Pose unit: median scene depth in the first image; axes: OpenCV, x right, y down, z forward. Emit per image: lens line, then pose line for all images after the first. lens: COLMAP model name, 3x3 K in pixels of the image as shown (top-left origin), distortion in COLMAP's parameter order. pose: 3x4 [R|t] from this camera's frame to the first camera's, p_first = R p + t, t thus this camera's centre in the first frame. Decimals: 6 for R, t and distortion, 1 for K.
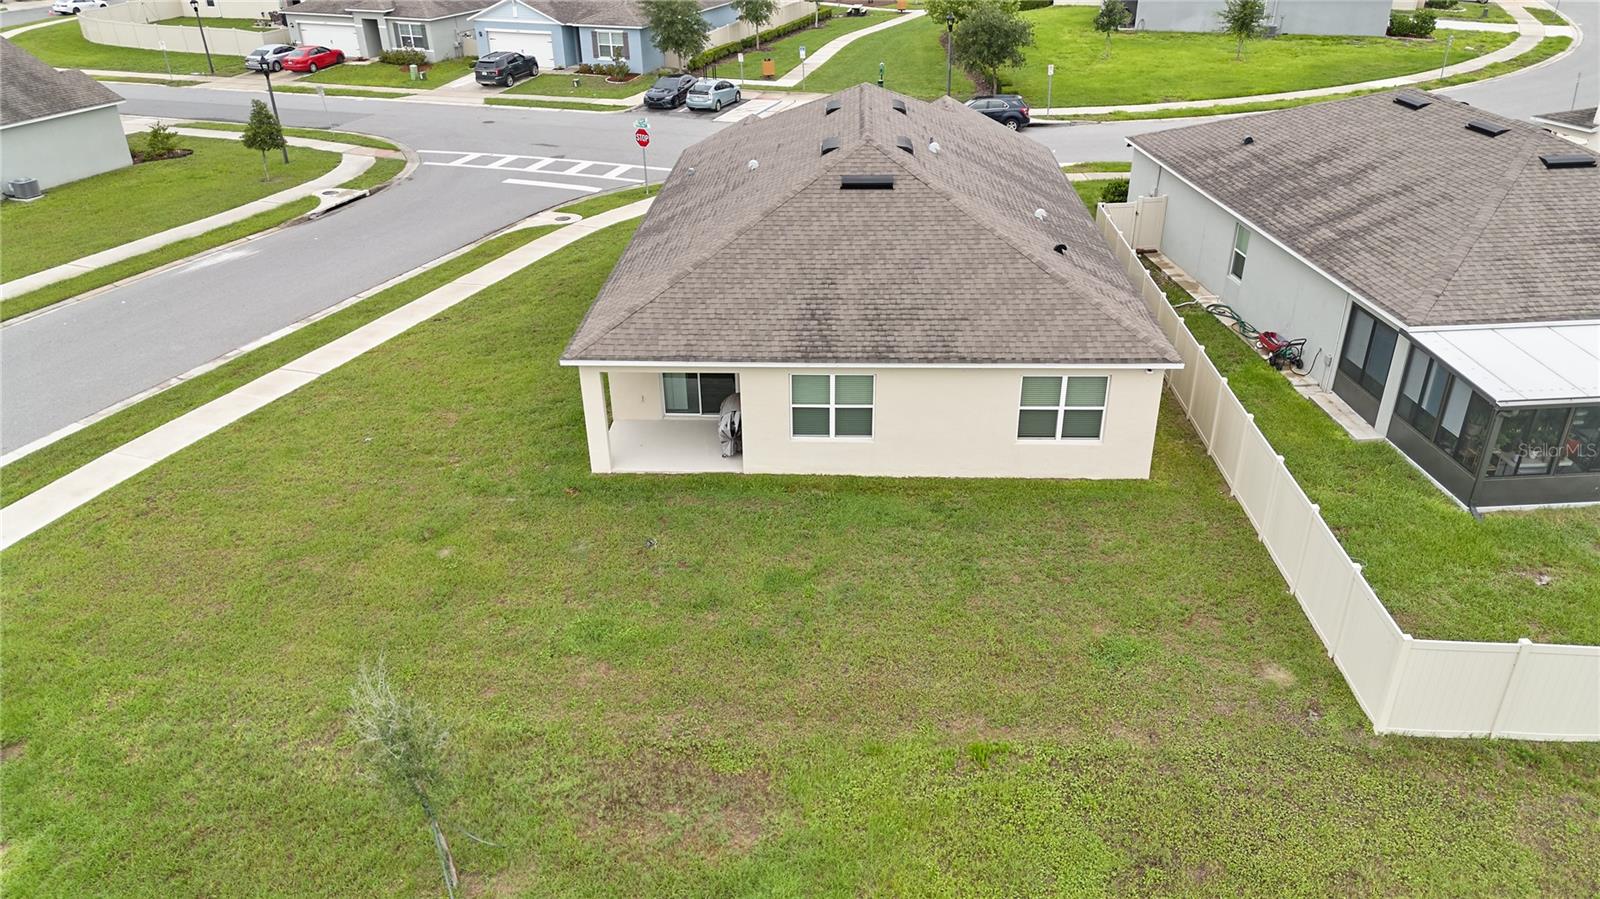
lens RADIAL K [[1075.2, 0, 799.1], [0, 1075.2, 475.8], [0, 0, 1]] dist [0.036466, -0.005661]
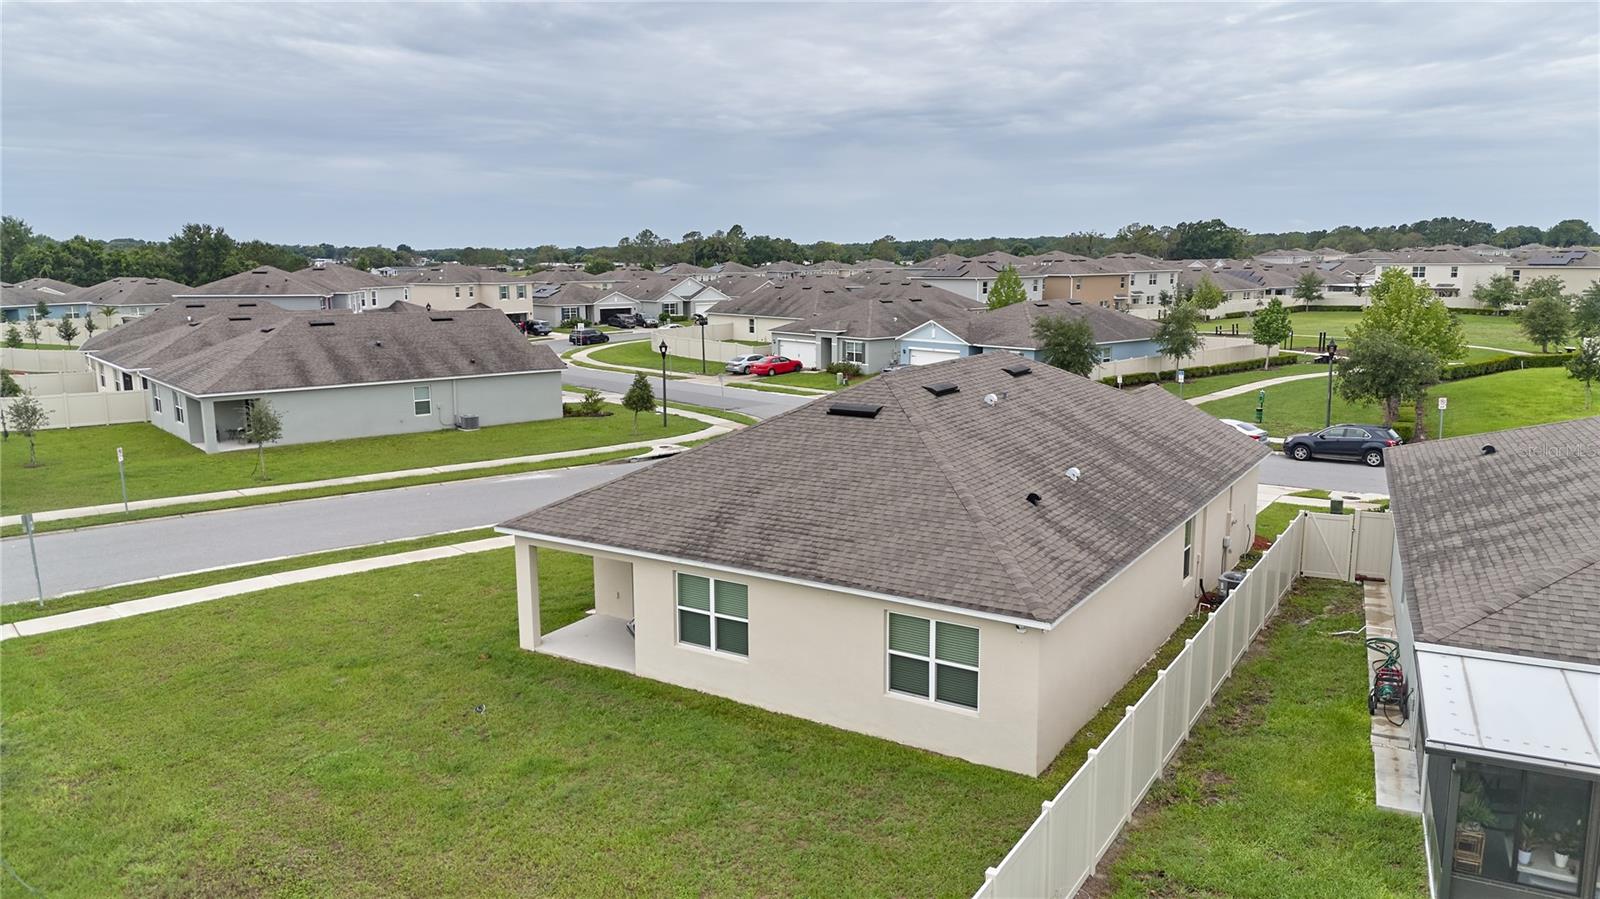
lens RADIAL K [[1101.9, 0, 805.2], [0, 1101.9, 447.3], [0, 0, 1]] dist [0.079949, -0.077009]
pose [[0.872139, 0.093989, -0.480146, 0.535334], [-0.249343, 0.929751, -0.270908, 0.039020], [0.420954, 0.355990, 0.834307, 0.182257]]
